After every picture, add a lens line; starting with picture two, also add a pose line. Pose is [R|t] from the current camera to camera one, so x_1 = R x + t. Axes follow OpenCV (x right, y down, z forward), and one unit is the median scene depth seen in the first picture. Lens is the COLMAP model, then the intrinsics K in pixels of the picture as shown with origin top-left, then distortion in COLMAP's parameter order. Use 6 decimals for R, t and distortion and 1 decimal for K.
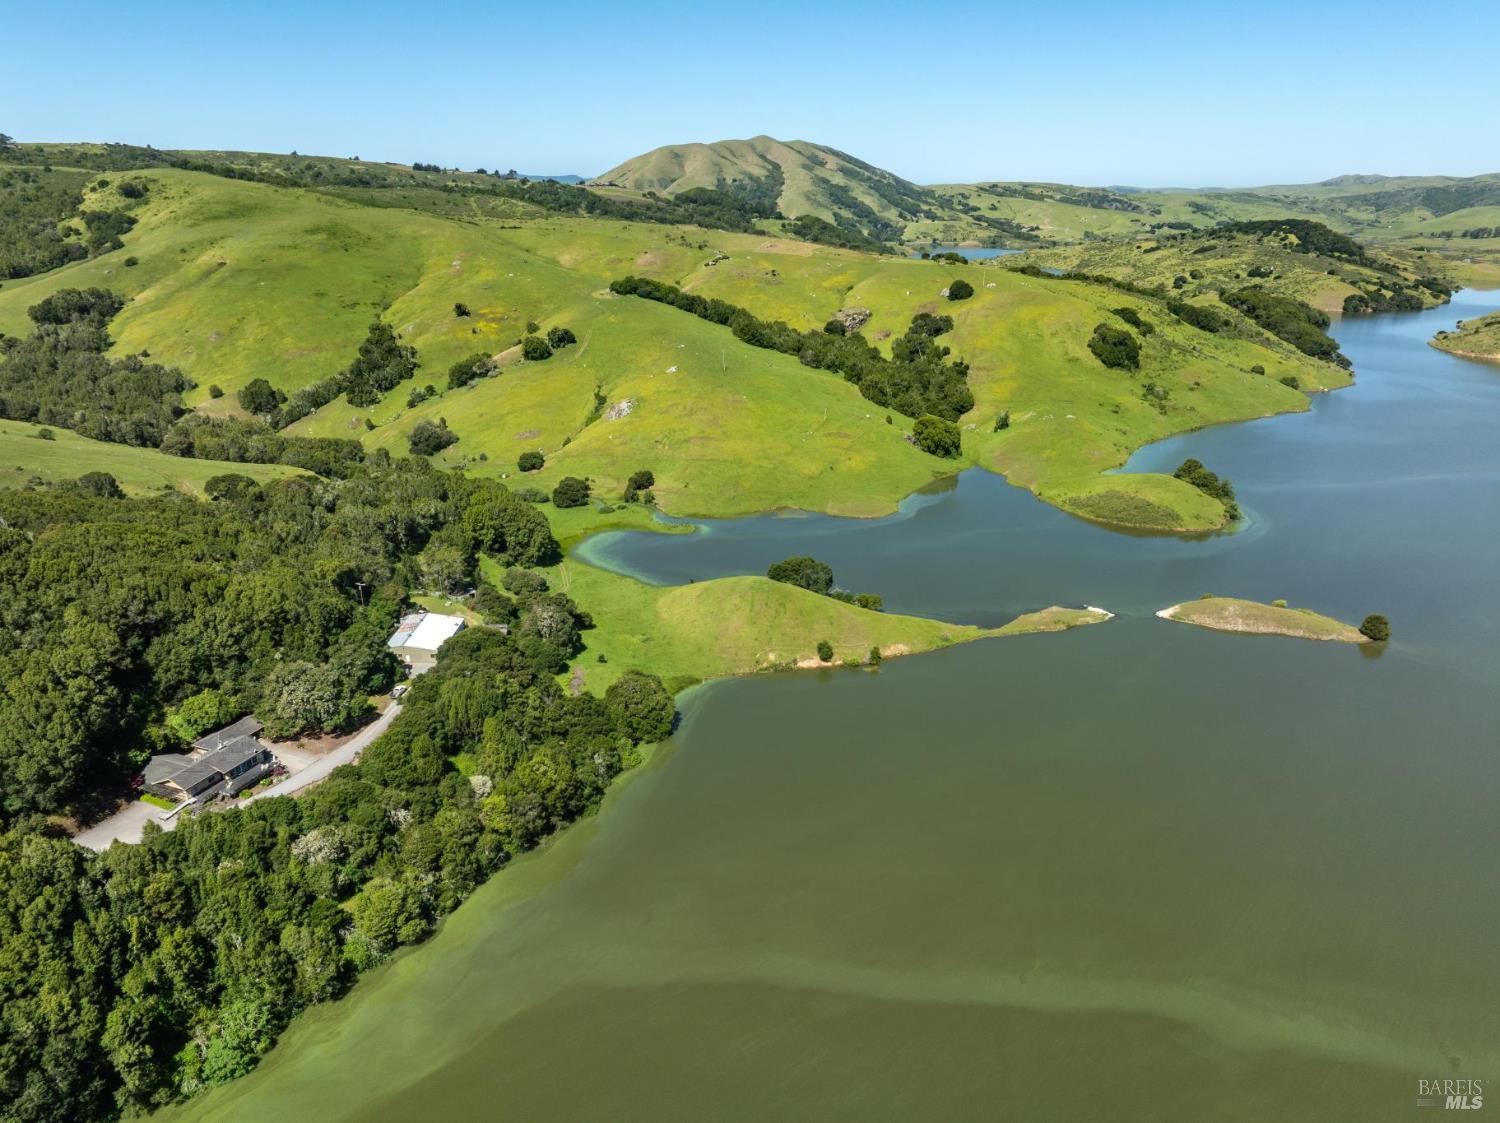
lens RADIAL K [[1067.2, 0, 748.5], [0, 1067.2, 558.6], [0, 0, 1]] dist [-0.042817, 0.013761]
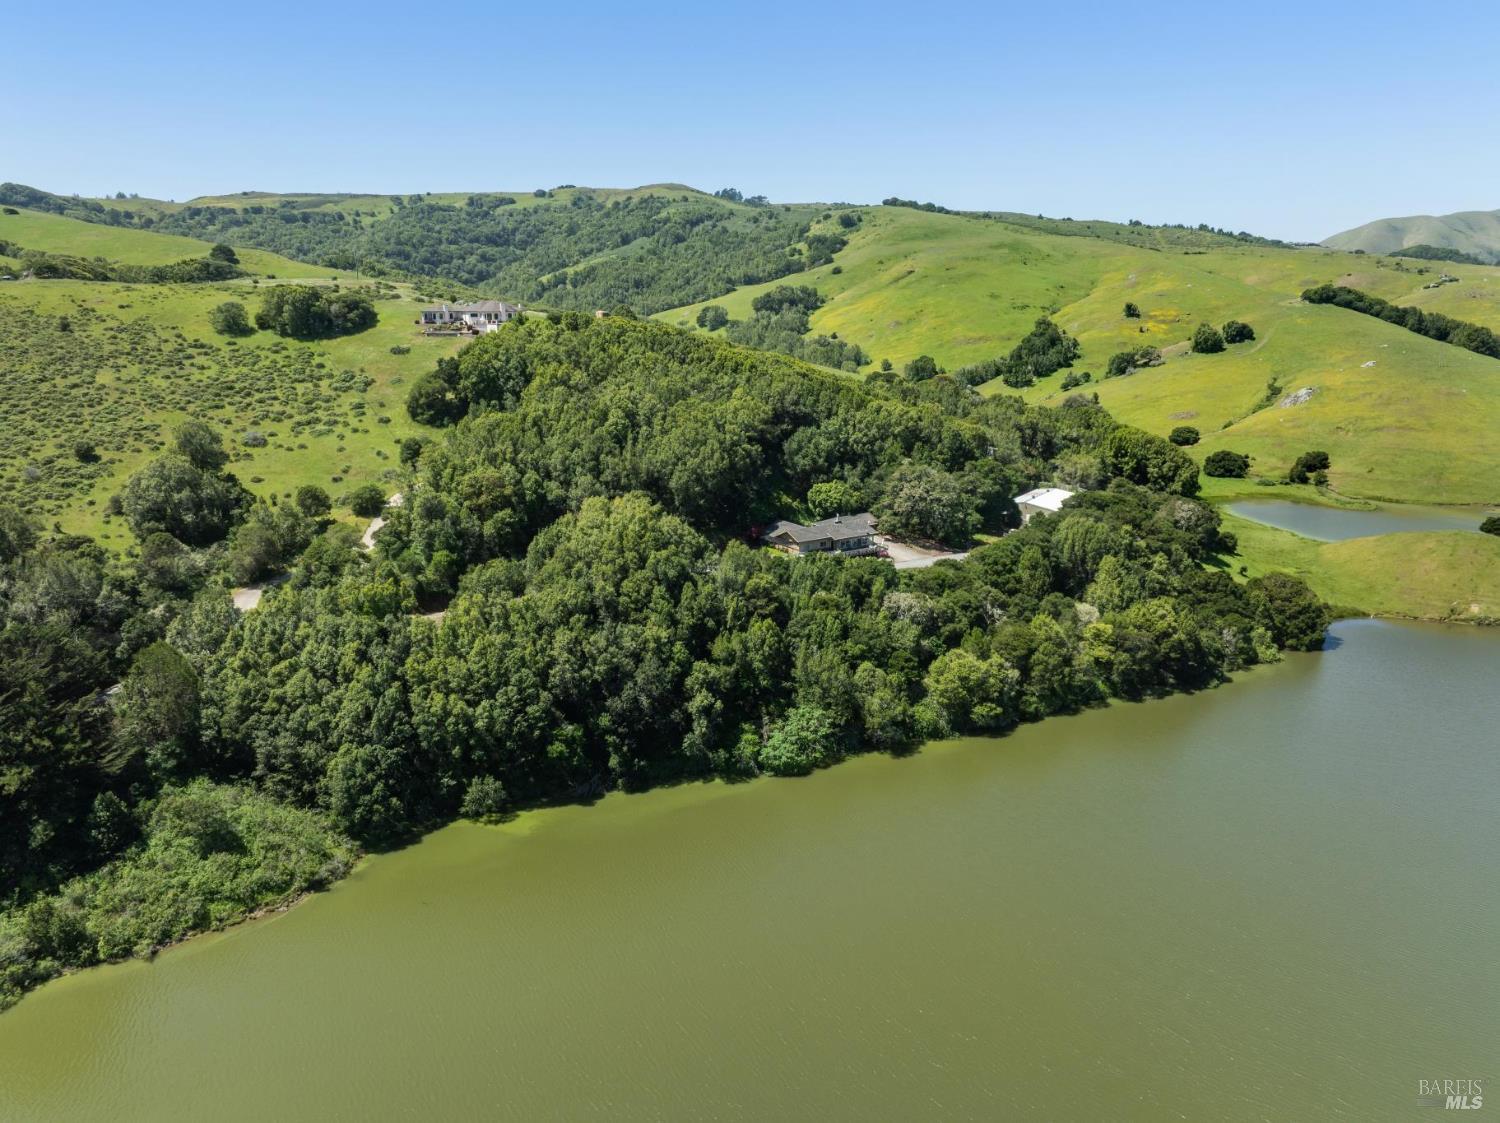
lens RADIAL K [[1067.2, 0, 748.2], [0, 1067.2, 561.2], [0, 0, 1]] dist [-0.042817, 0.013761]
pose [[0.828362, 0.141319, -0.542075, -0.003904], [-0.189143, 0.981388, -0.033188, 0.100641], [0.527296, 0.130022, 0.839675, 0.037549]]
